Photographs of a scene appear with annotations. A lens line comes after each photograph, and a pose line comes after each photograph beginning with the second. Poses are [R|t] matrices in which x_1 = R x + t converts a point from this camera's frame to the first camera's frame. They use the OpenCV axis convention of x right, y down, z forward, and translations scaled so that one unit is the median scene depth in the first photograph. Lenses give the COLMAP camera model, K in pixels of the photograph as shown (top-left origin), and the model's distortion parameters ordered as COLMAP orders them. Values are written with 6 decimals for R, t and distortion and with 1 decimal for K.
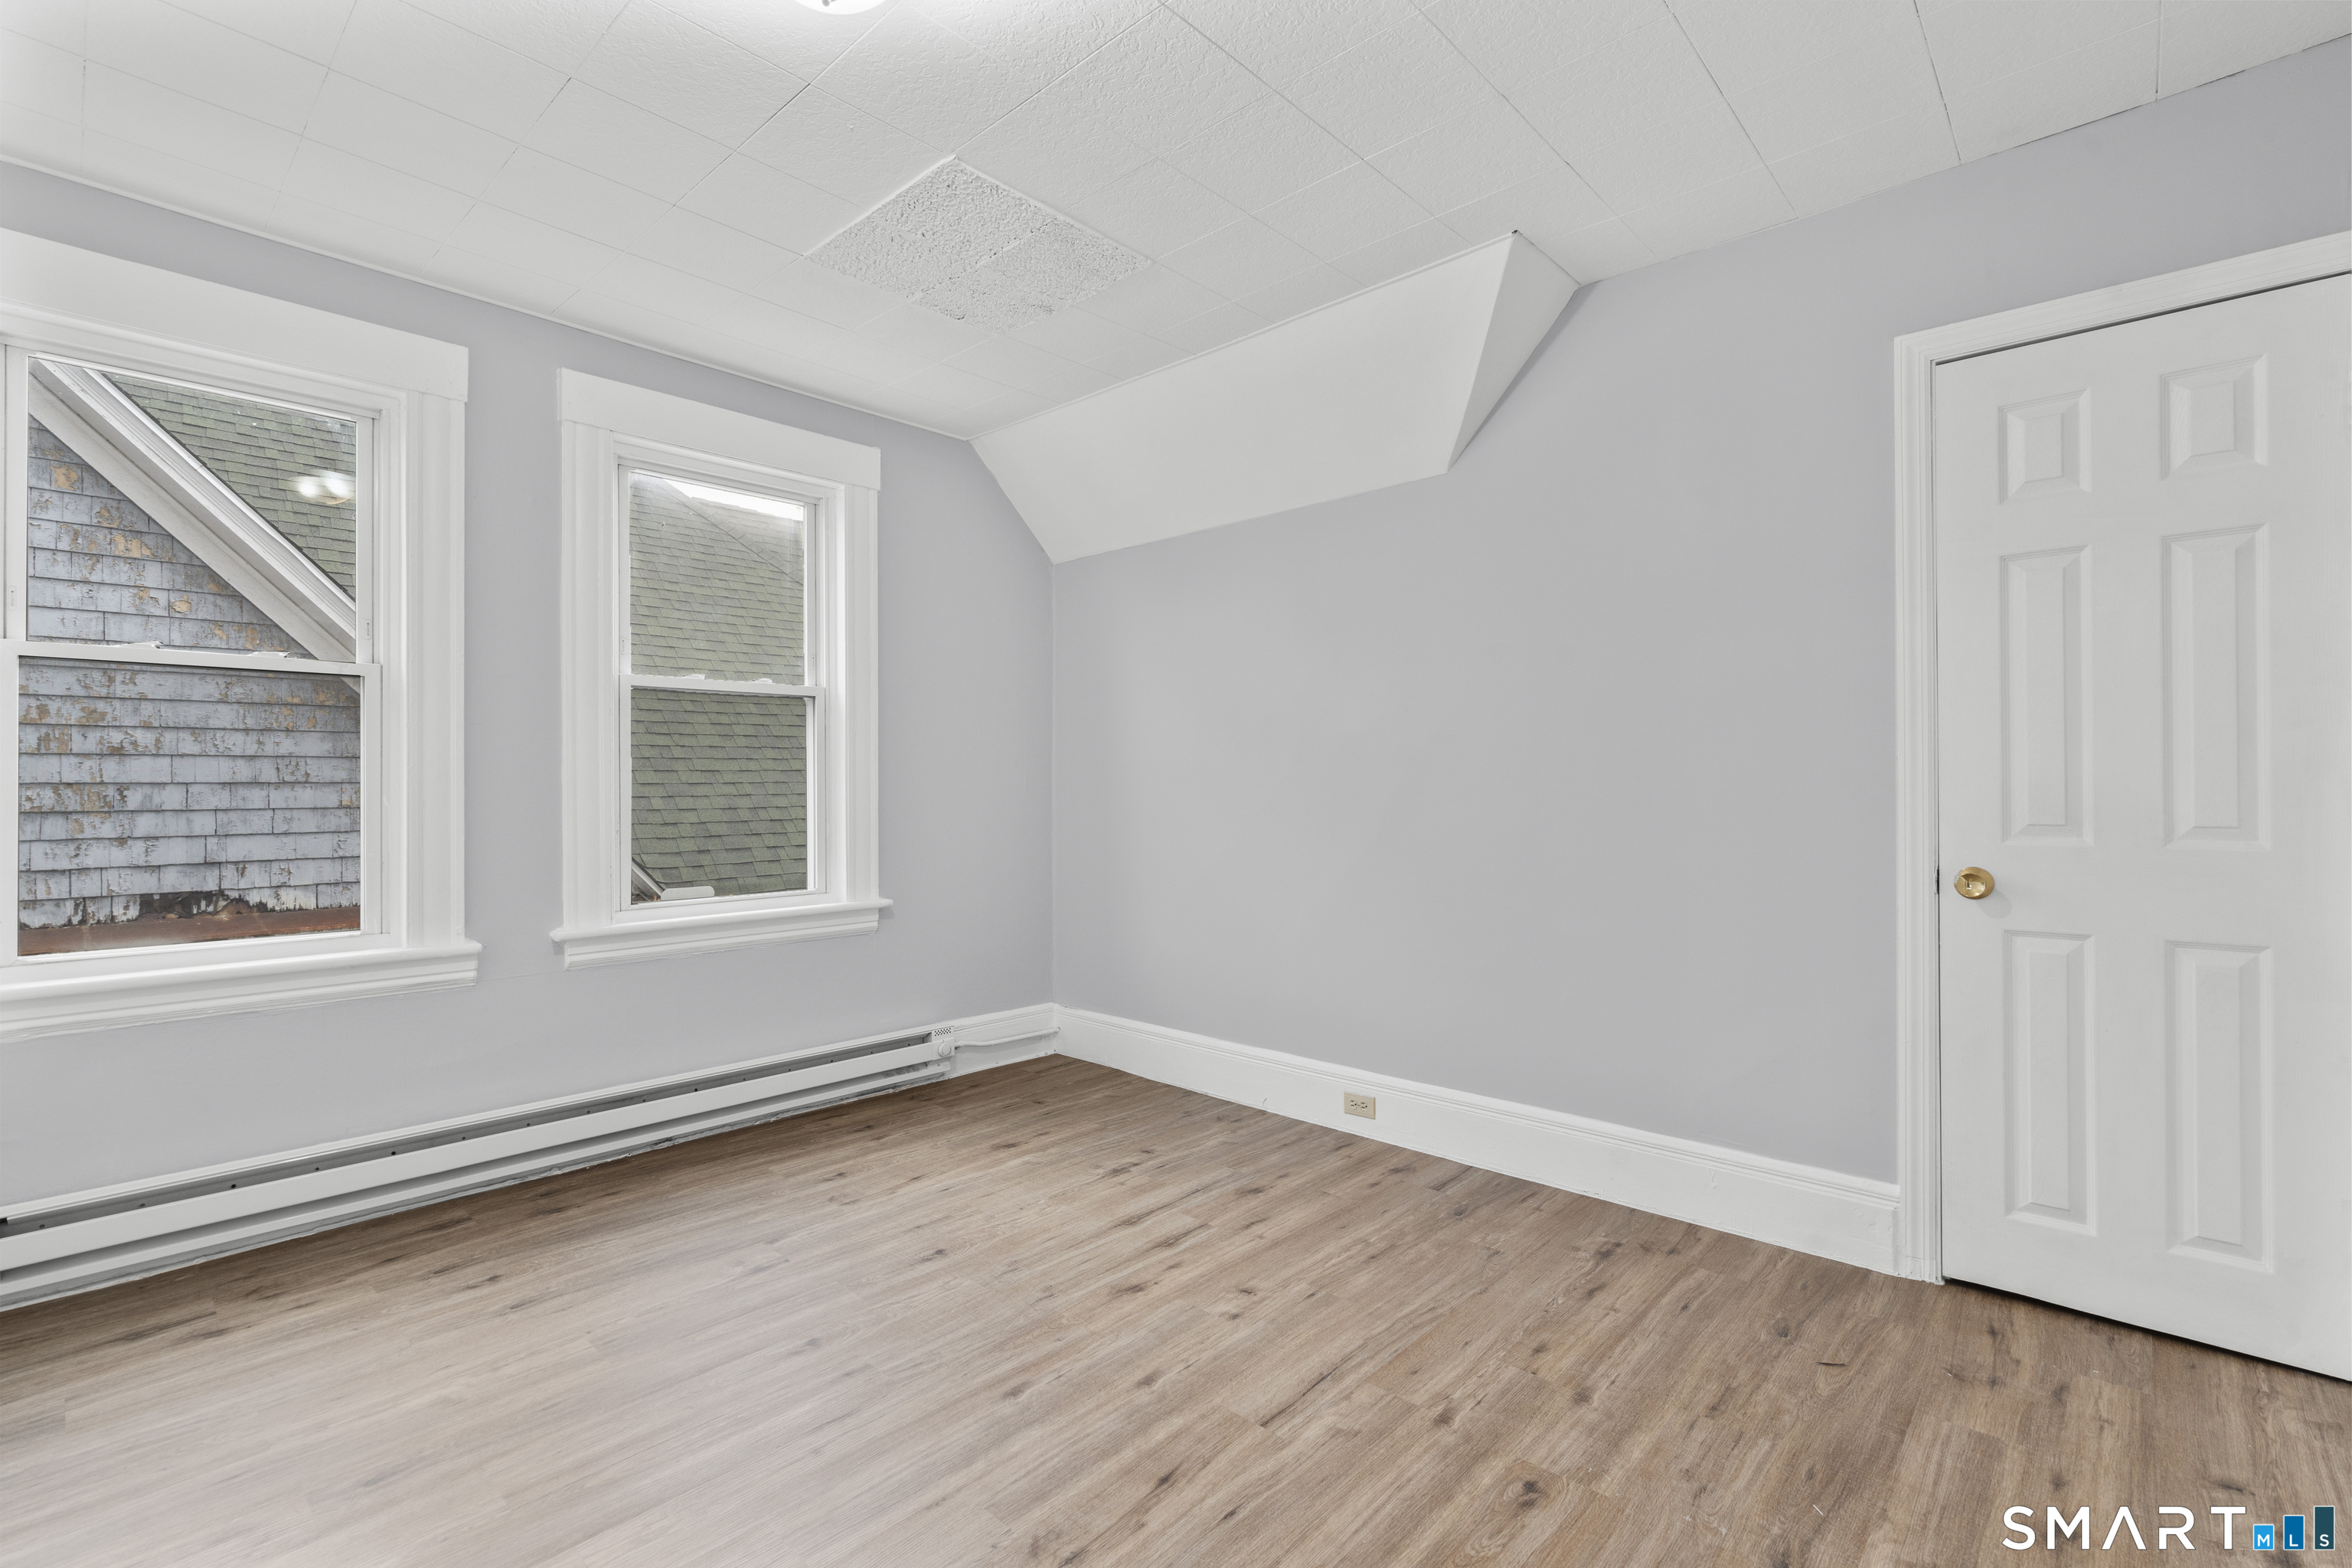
lens RADIAL K [[1051.6, 0, 1171.2], [0, 1051.6, 786.7], [0, 0, 1]] dist [-0.010510, 0.006215]
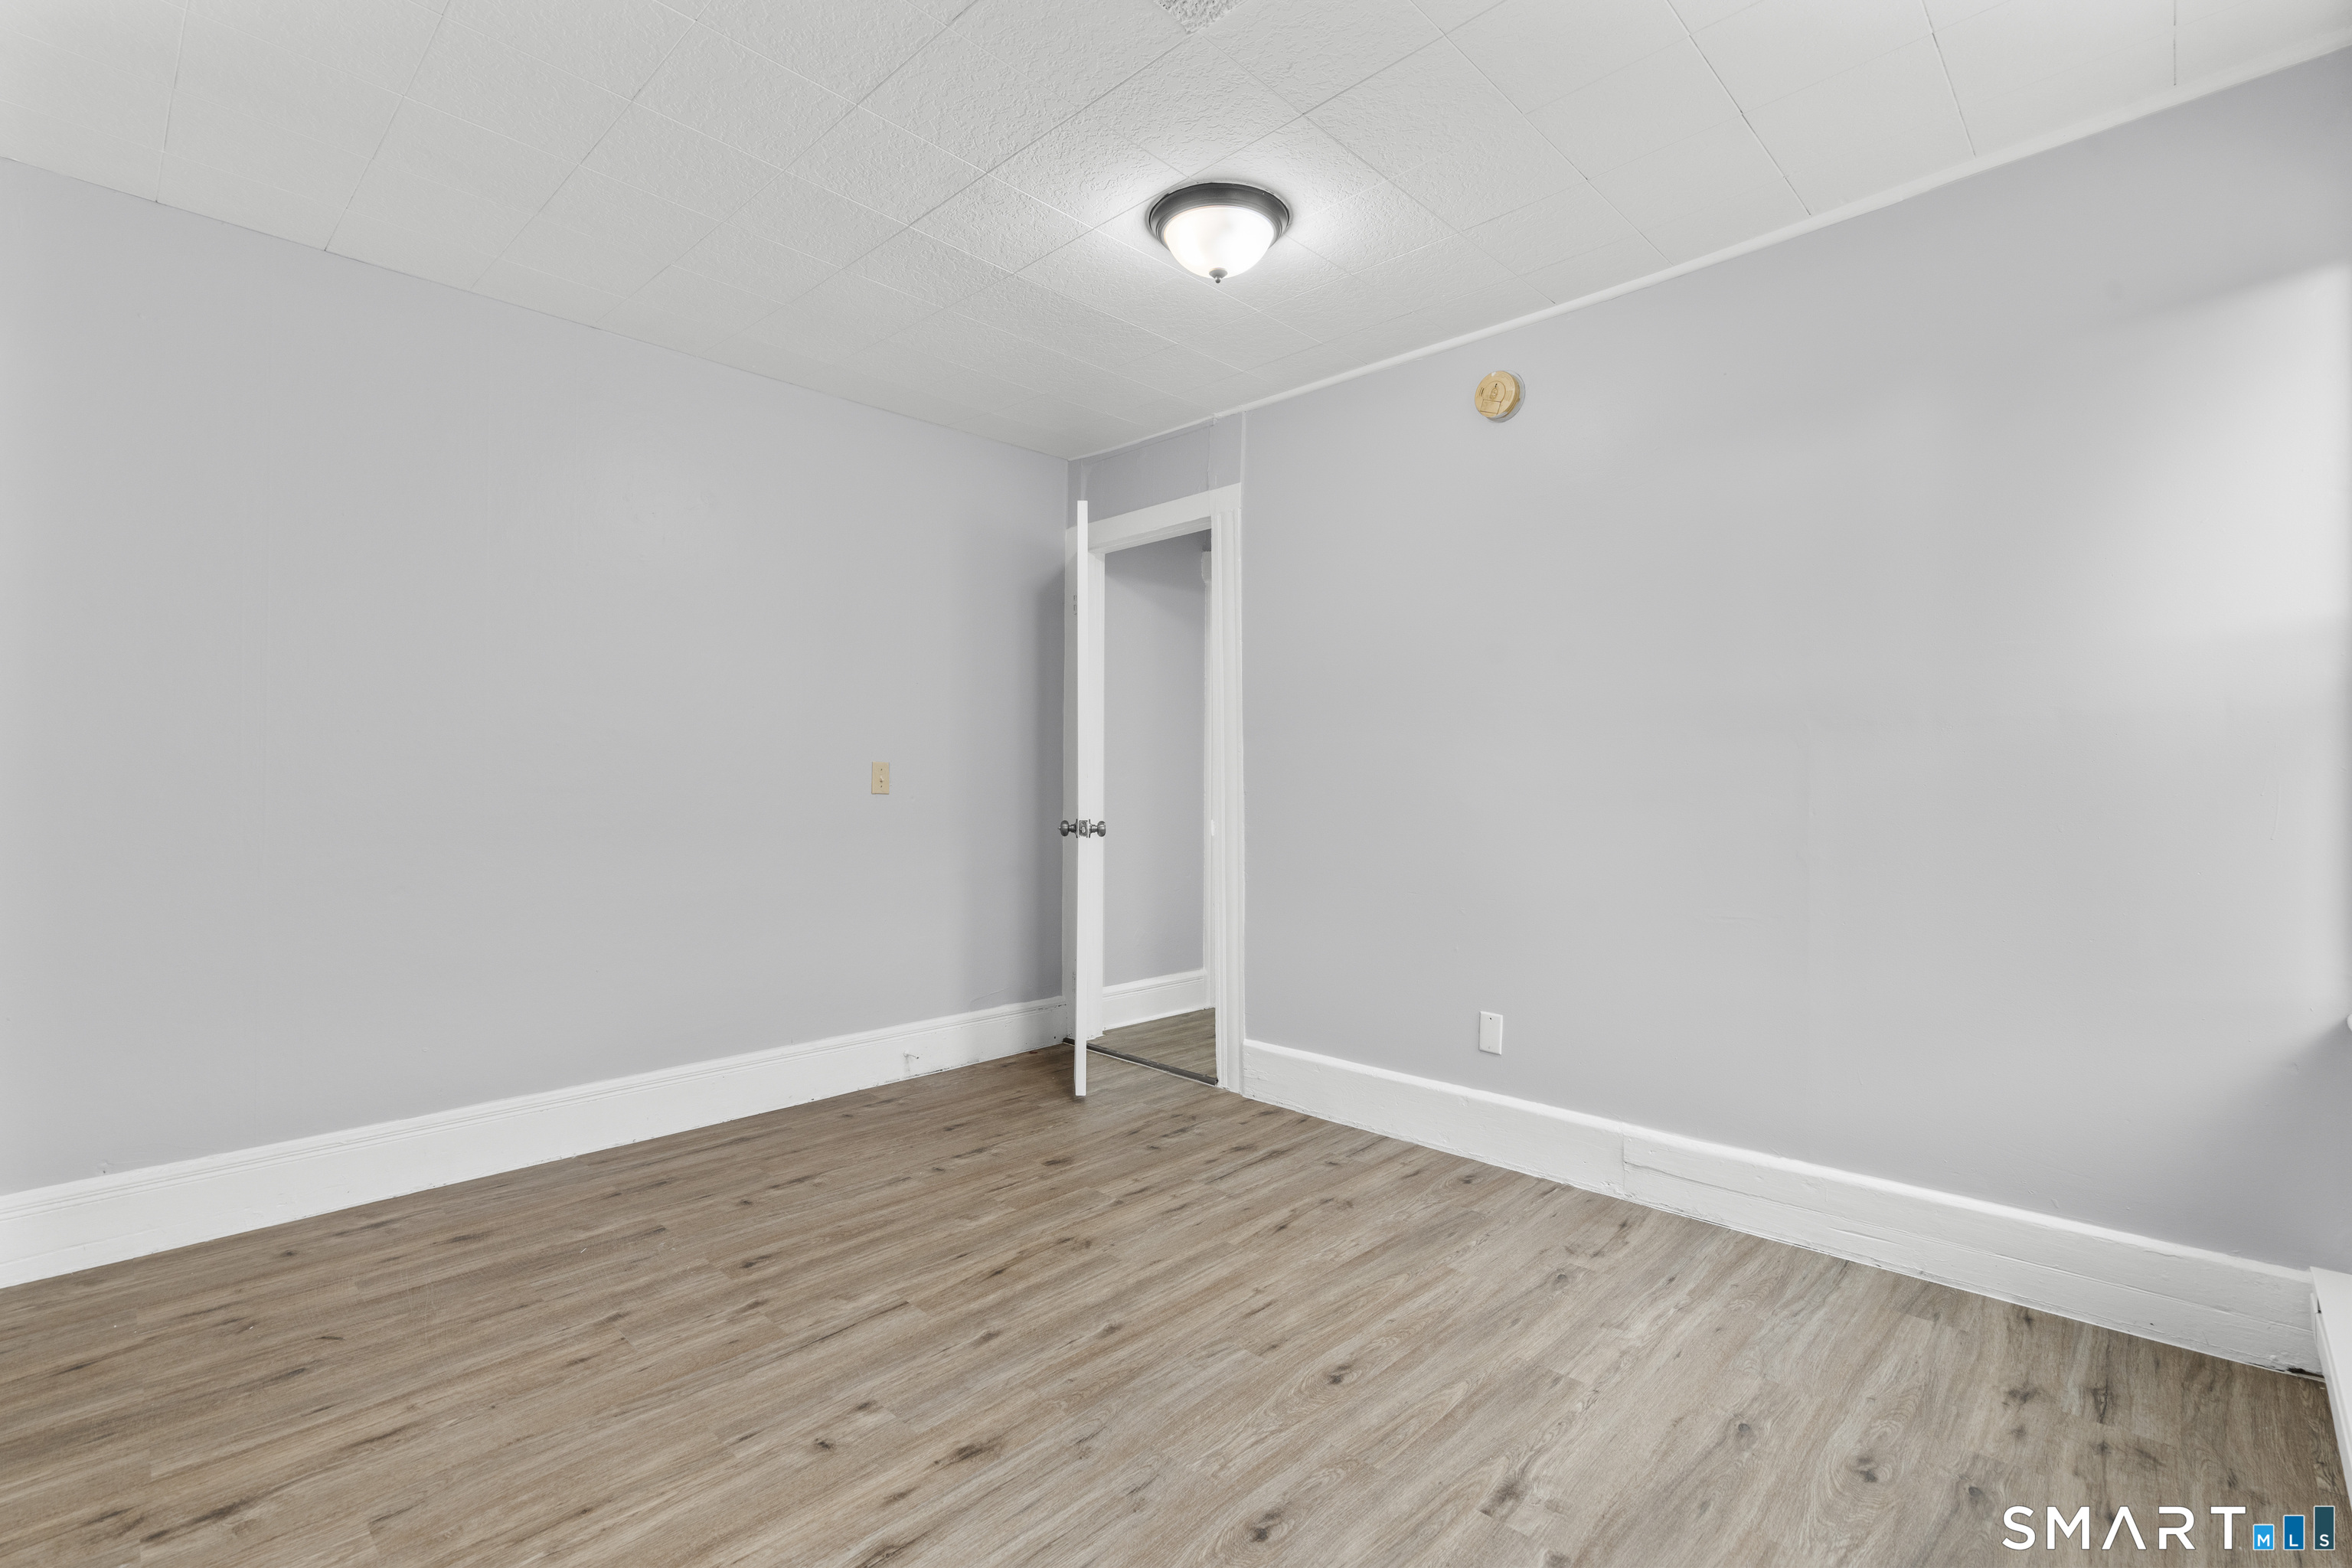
lens RADIAL K [[1051.6, 0, 1171.2], [0, 1051.6, 786.7], [0, 0, 1]] dist [-0.010510, 0.006215]
pose [[-0.999760, 0.003565, 0.021606, -0.227012], [0.003788, 0.999940, 0.010291, -0.005411], [-0.021568, 0.010370, -0.999714, 2.002256]]
